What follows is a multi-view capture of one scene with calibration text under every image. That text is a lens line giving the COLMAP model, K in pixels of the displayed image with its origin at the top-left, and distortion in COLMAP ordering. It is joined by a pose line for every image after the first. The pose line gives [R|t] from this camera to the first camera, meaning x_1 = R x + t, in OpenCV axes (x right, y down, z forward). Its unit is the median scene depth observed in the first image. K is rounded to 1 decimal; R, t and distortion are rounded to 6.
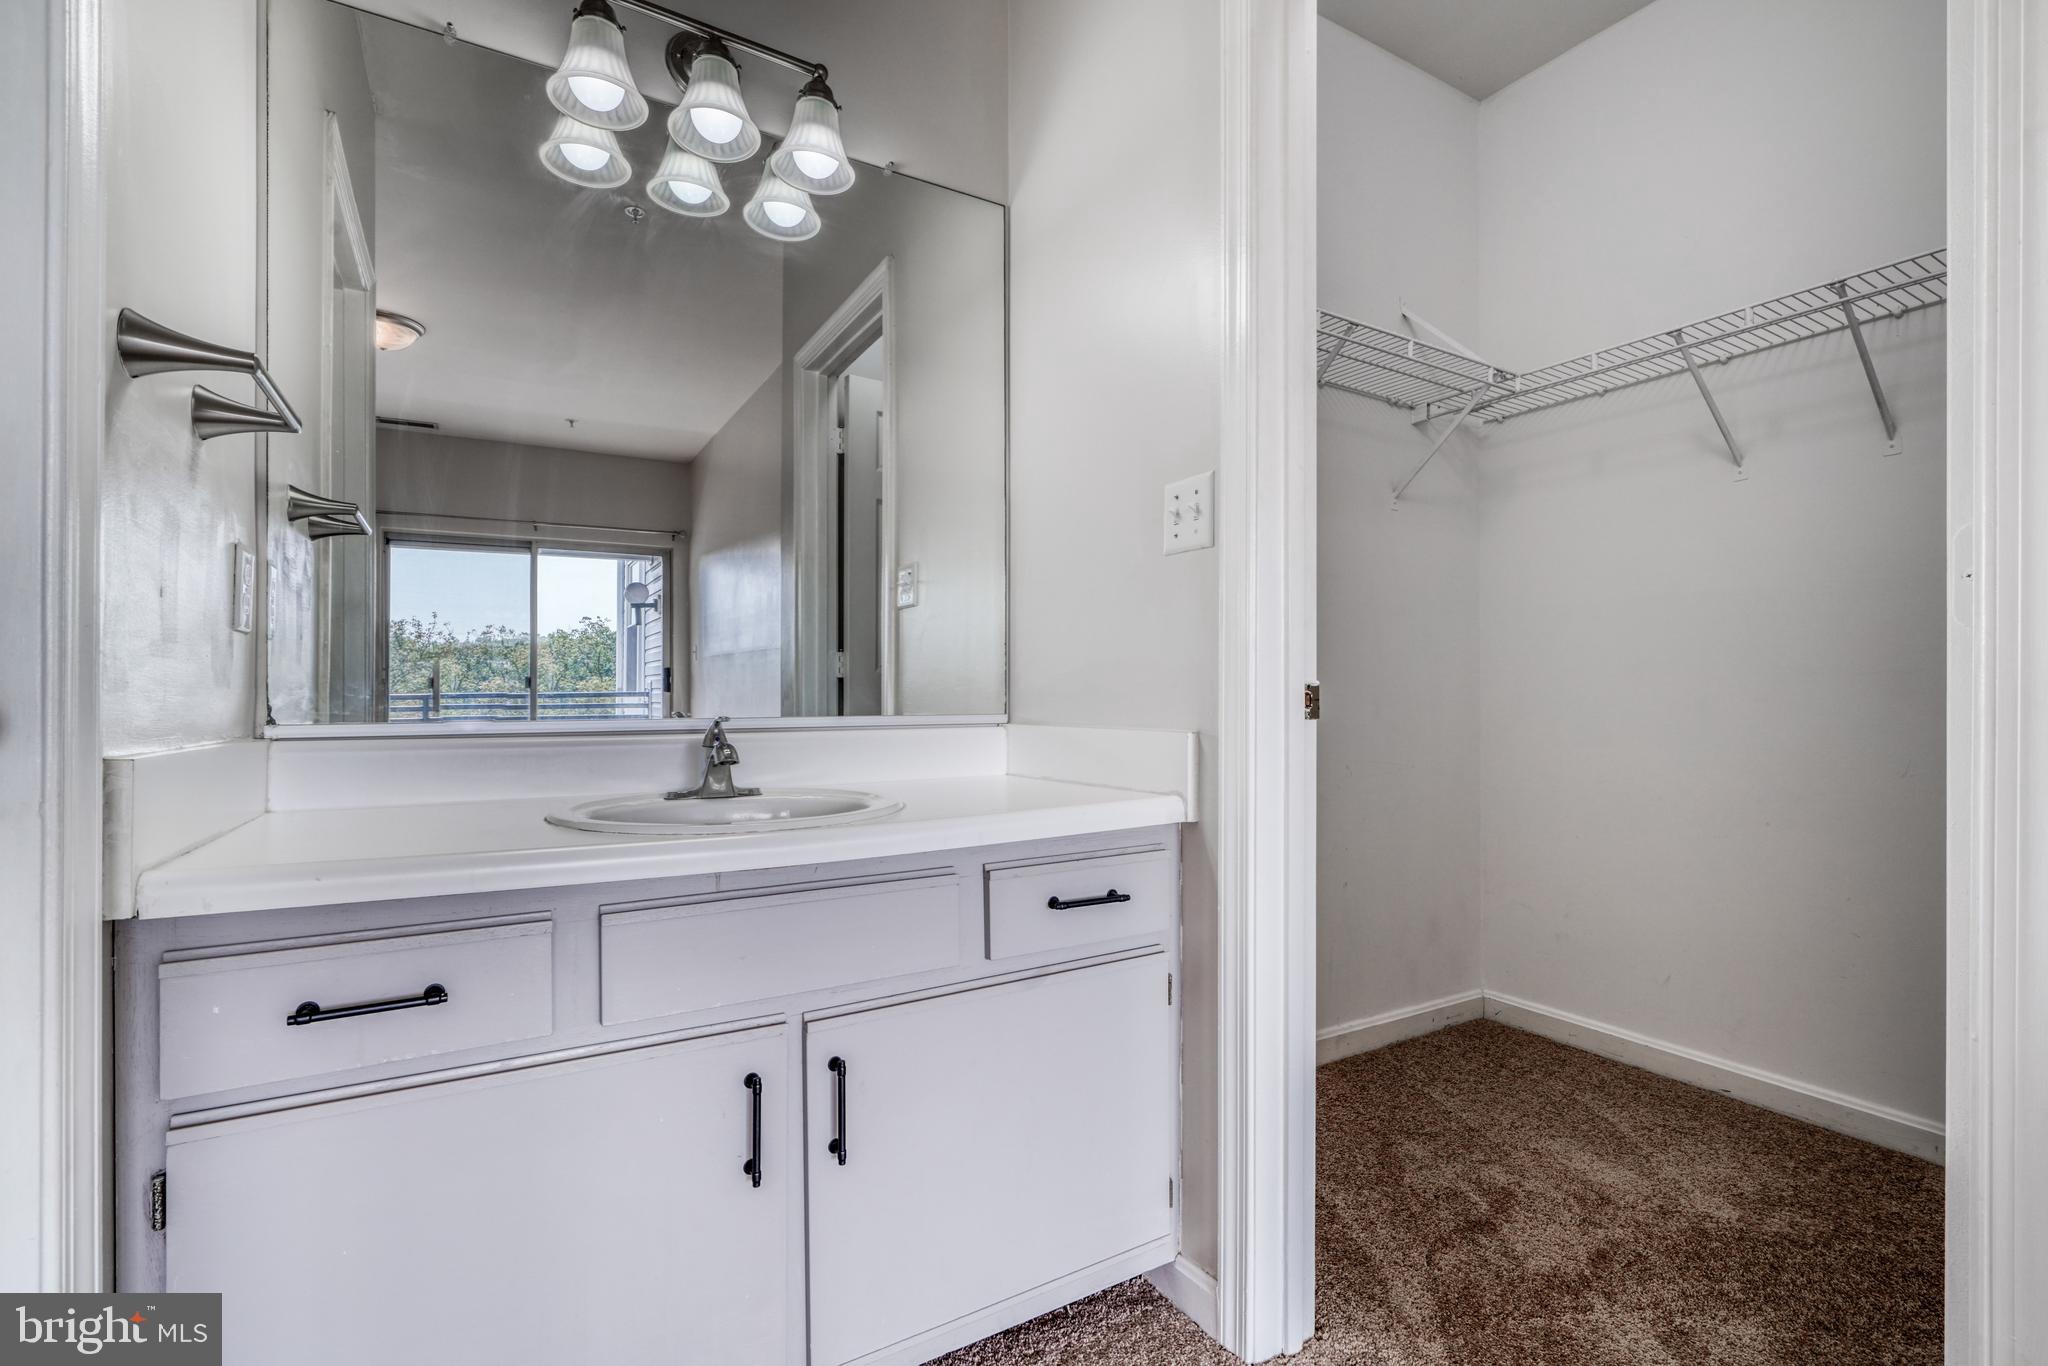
lens RADIAL K [[927.9, 0, 1019.1], [0, 927.9, 694.6], [0, 0, 1]] dist [-0.010711, 0.005337]
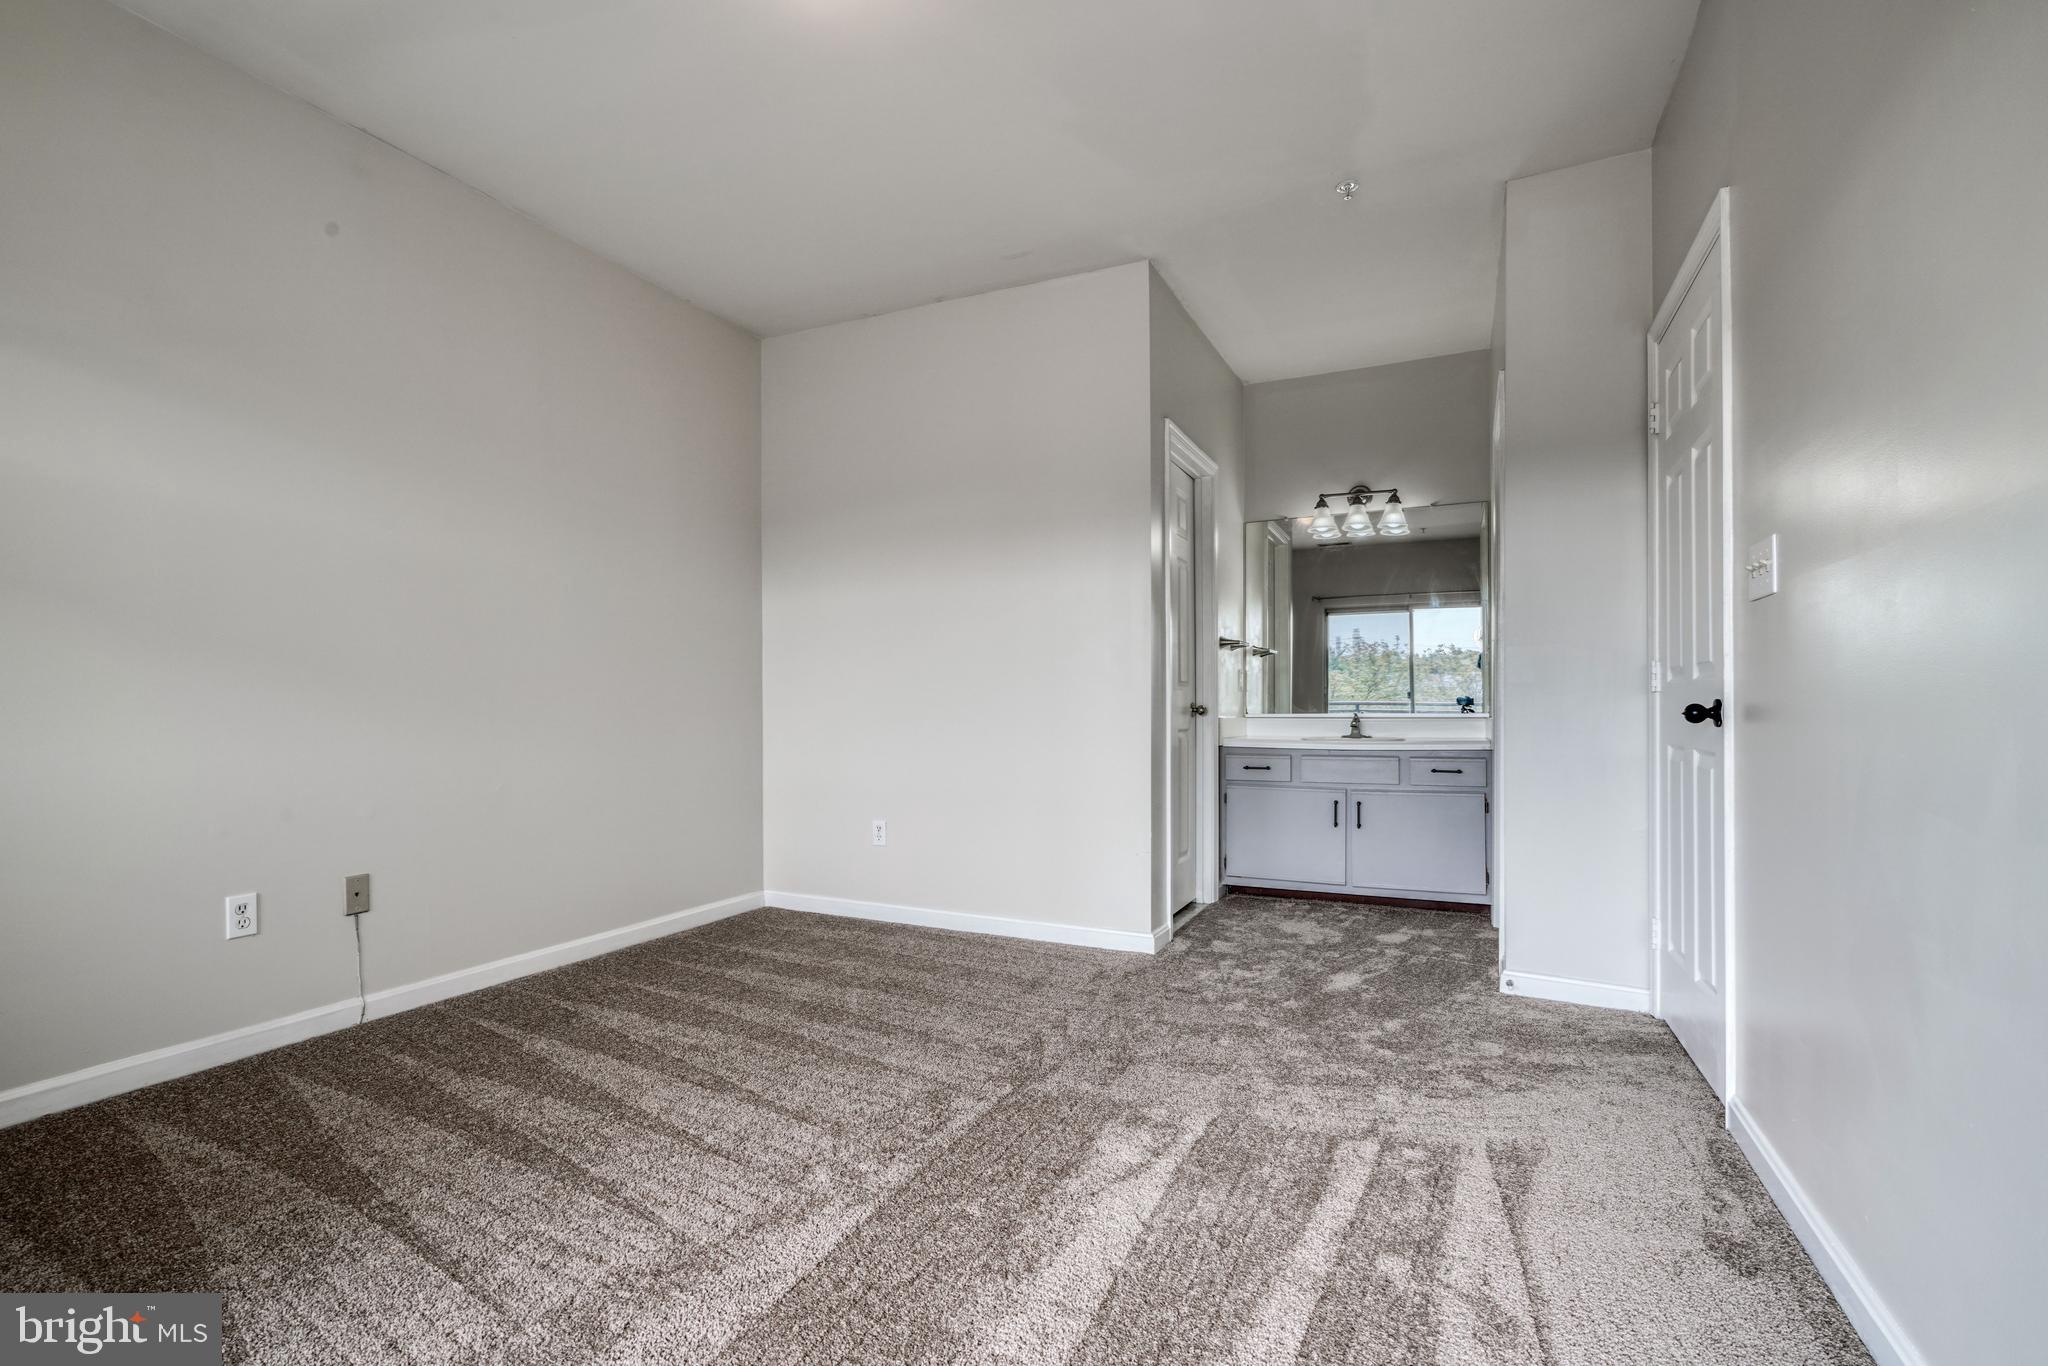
lens RADIAL K [[927.9, 0, 1015.0], [0, 927.9, 694.3], [0, 0, 1]] dist [-0.010711, 0.005337]
pose [[0.558851, -0.005613, -0.829249, 1.620109], [0.000175, 0.999978, -0.006651, -0.017911], [0.829268, 0.003572, 0.558839, -1.716824]]
